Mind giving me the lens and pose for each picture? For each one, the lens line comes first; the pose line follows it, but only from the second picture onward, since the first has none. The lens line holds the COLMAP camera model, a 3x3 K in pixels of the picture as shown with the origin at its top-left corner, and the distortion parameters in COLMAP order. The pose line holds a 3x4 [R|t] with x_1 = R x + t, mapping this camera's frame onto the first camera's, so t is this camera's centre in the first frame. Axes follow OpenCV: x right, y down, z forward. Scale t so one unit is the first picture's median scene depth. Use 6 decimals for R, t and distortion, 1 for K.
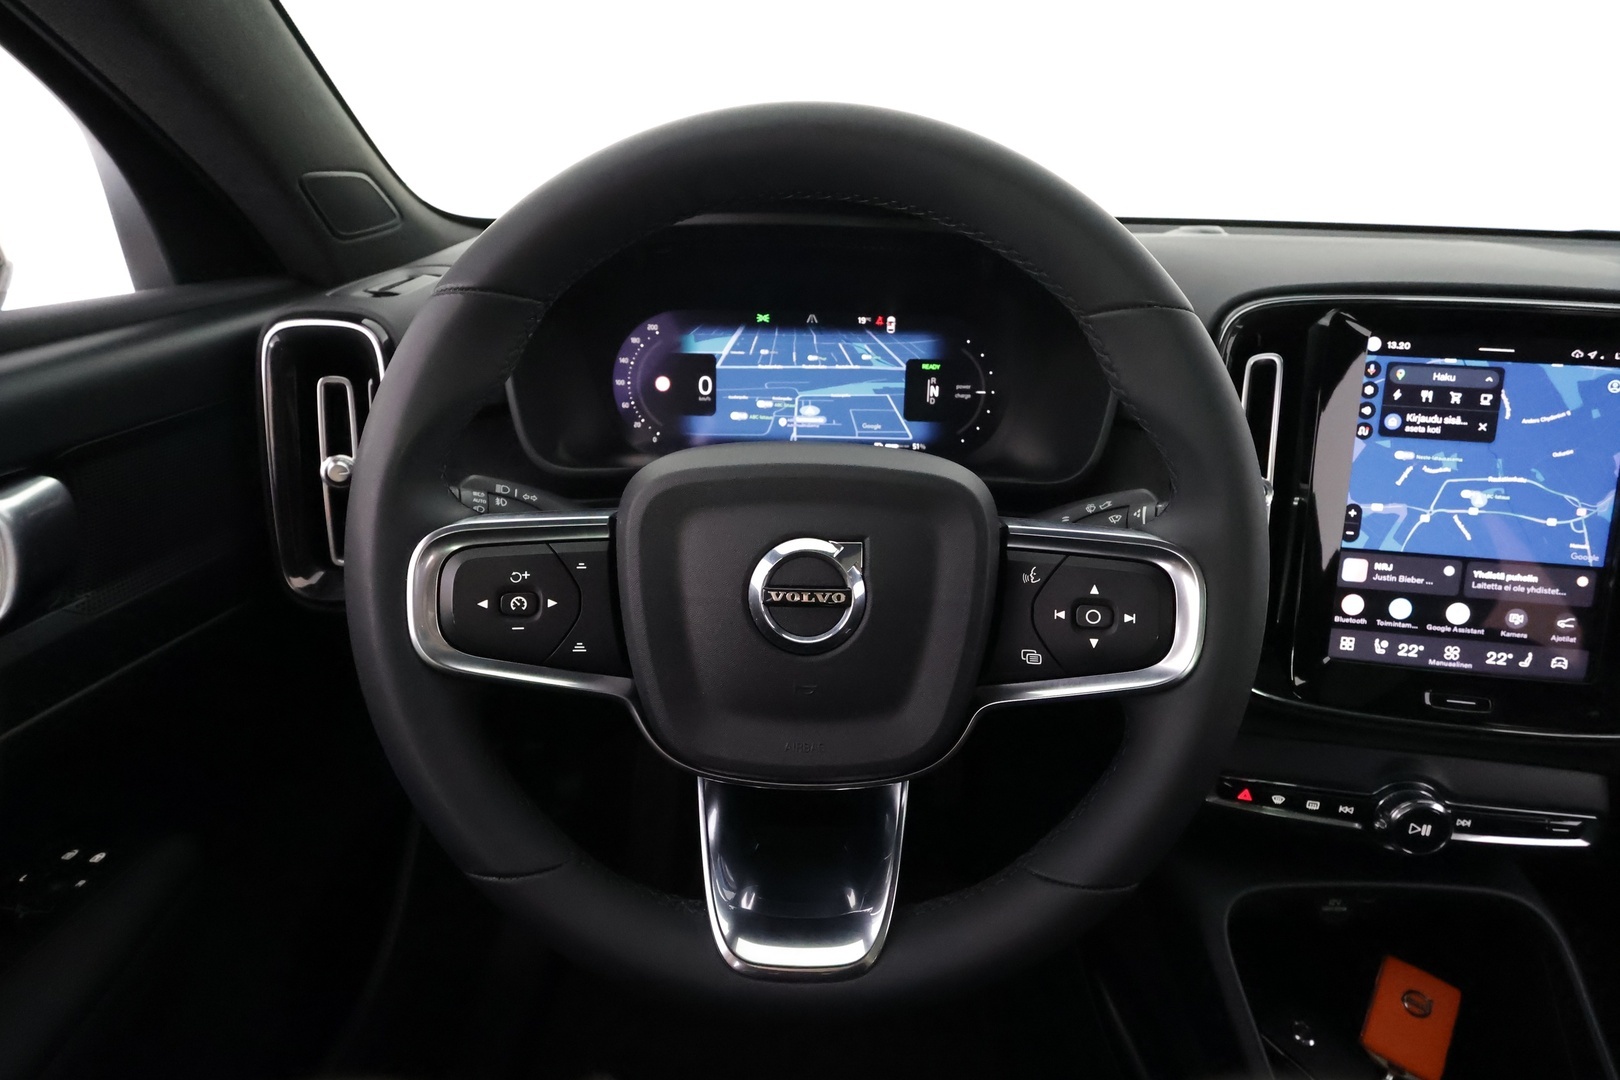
lens RADIAL K [[751.6, 0, 805.9], [0, 751.6, 534.0], [0, 0, 1]] dist [-0.014541, 0.000216]
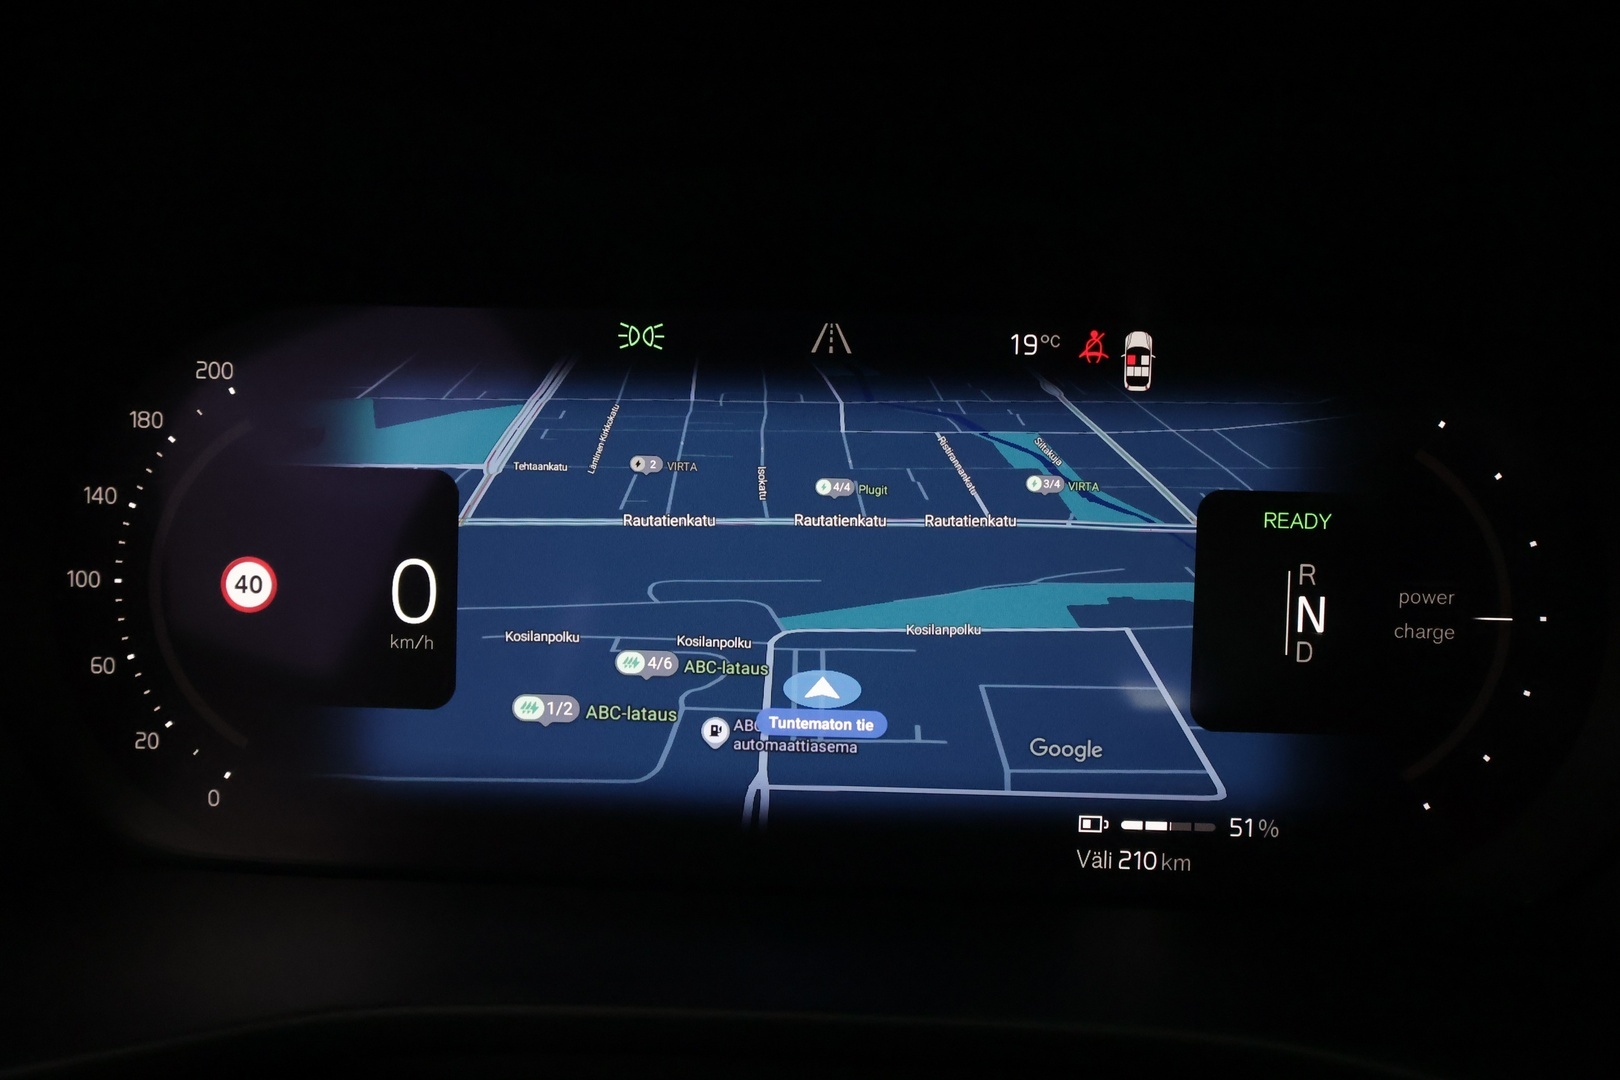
lens RADIAL K [[1349.9, 0, 811.8], [0, 1349.9, 541.1], [0, 0, 1]] dist [0.011643, 0.001991]
pose [[0.999748, 0.000409, 0.022445, -0.008627], [0.004139, 0.979339, -0.202182, -0.122037], [-0.022064, 0.202224, 0.979091, 0.547204]]
